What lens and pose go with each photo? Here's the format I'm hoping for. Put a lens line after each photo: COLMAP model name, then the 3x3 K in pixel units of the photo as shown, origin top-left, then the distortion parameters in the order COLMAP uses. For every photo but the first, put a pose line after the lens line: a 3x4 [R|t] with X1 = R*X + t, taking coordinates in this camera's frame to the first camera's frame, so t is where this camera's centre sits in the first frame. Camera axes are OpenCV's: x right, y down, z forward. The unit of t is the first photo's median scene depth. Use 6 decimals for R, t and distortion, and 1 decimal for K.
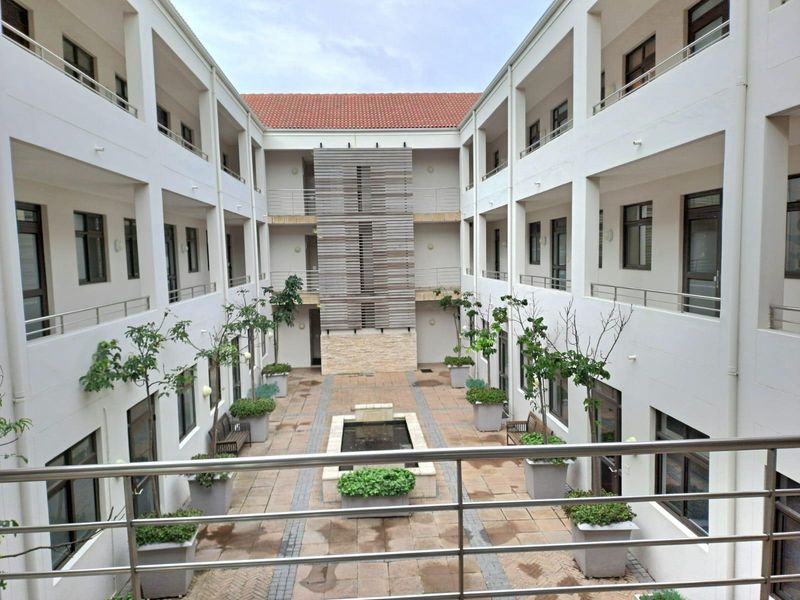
lens RADIAL K [[566.2, 0, 400.0], [0, 566.2, 300.0], [0, 0, 1]] dist [0.114200, -0.121285]
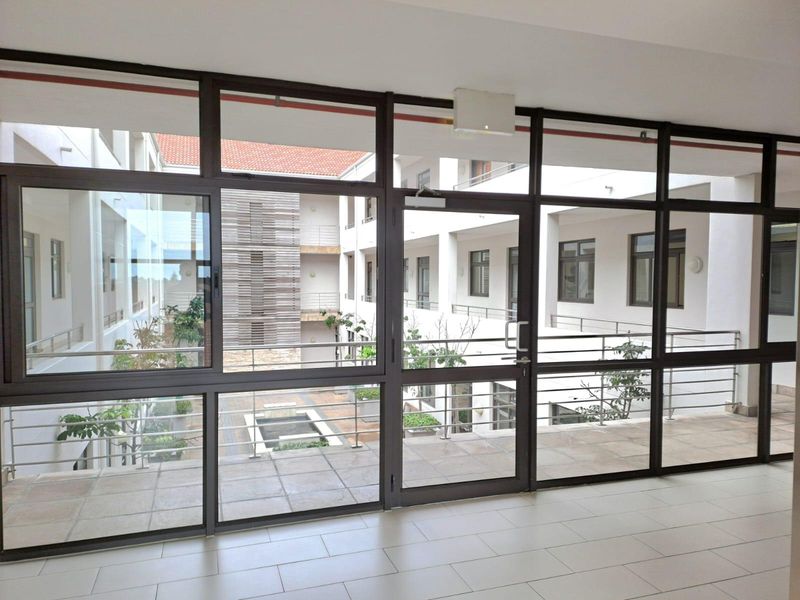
lens RADIAL K [[566.2, 0, 400.0], [0, 566.2, 300.0], [0, 0, 1]] dist [0.114200, -0.121285]
pose [[0.965166, 0.018247, 0.261001, -0.092238], [-0.005334, 0.998730, -0.050099, 0.017479], [-0.261584, 0.046961, 0.964038, -0.192329]]
